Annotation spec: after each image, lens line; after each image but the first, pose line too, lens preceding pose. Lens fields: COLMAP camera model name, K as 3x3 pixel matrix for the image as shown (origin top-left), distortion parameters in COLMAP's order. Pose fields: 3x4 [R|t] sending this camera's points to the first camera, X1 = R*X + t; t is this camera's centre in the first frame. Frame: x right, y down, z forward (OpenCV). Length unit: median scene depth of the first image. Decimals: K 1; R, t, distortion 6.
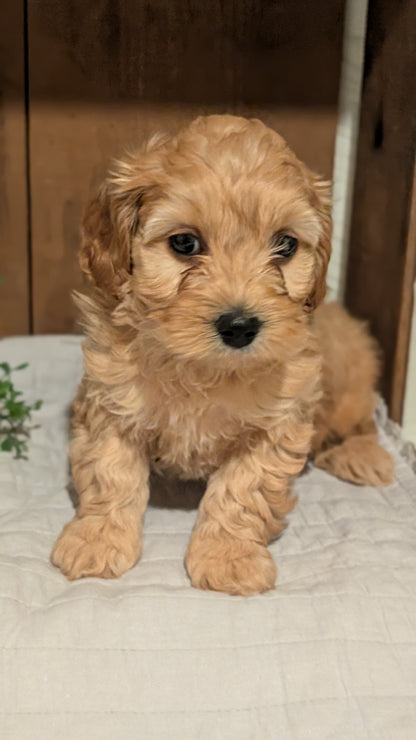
lens RADIAL K [[1105.9, 0, 216.7], [0, 1105.9, 370.0], [0, 0, 1]] dist [0.138510, -0.866689]
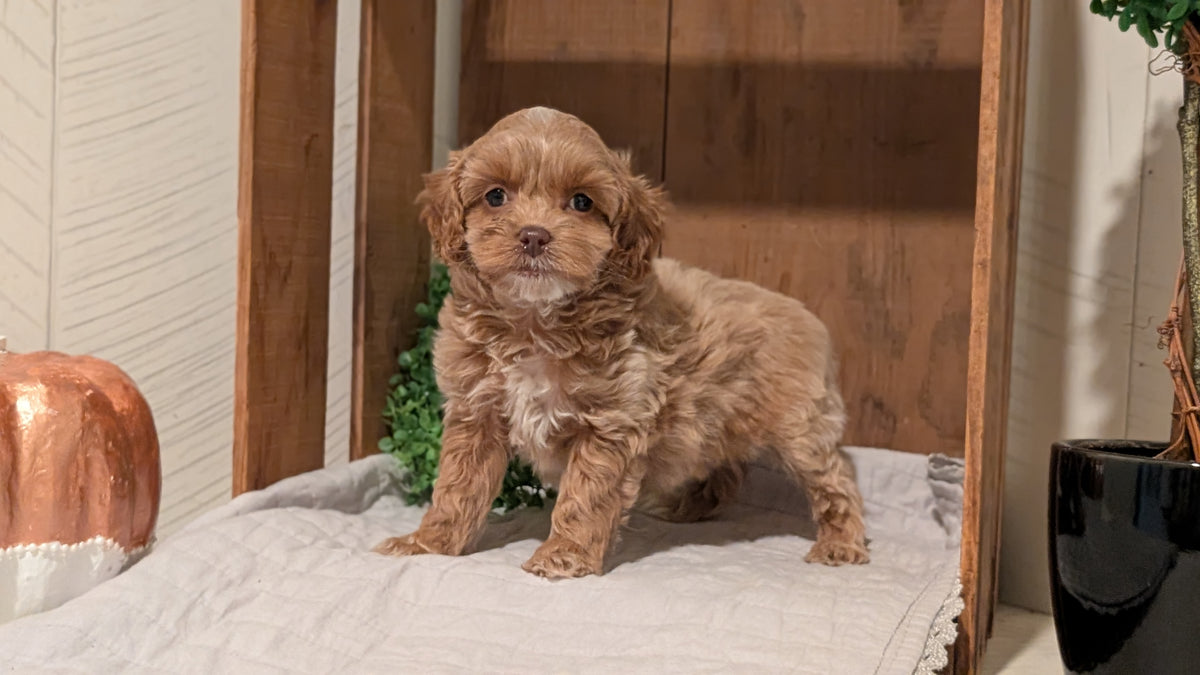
lens RADIAL K [[1799.8, 0, 599.1], [0, 1799.8, 373.4], [0, 0, 1]] dist [0.162278, -0.939458]
pose [[0.892764, 0.027772, -0.449667, 0.516693], [-0.159101, 0.953224, -0.257004, 0.338349], [0.421496, 0.300986, 0.855423, -0.379877]]
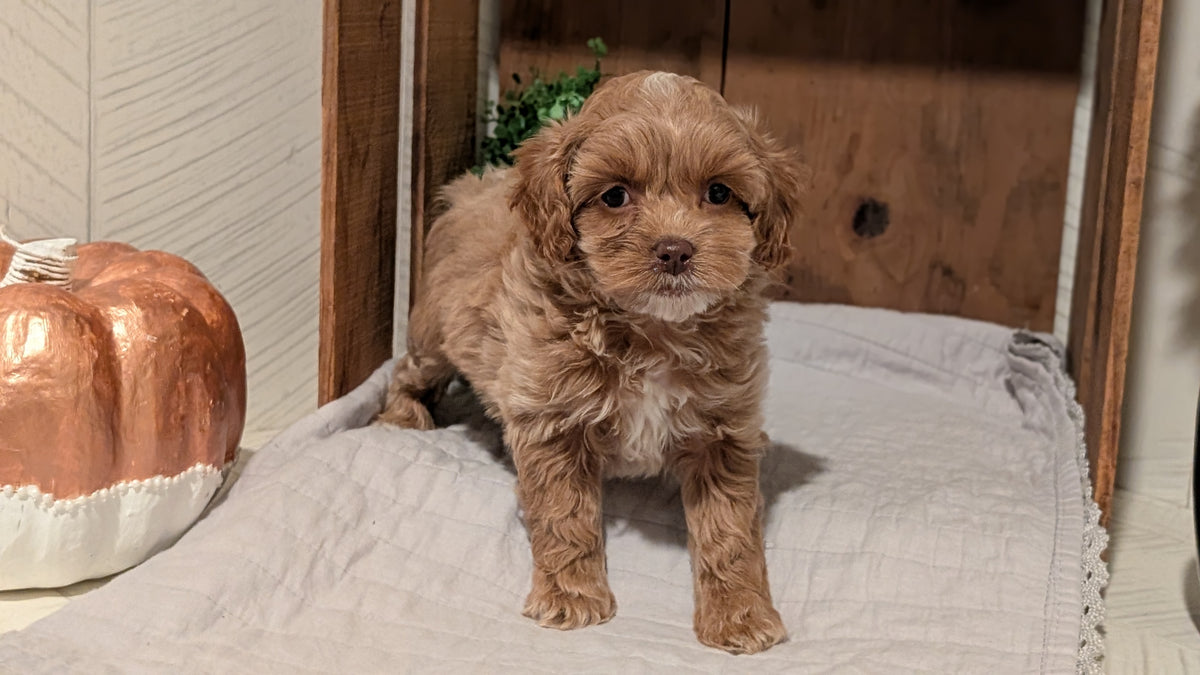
lens RADIAL K [[1796.8, 0, 601.2], [0, 1796.8, 321.4], [0, 0, 1]] dist [0.191956, -1.146165]
pose [[0.926111, 0.084713, -0.367616, 0.320064], [-0.144637, 0.979729, -0.138605, 0.216367], [0.348422, 0.181535, 0.919591, -0.427597]]
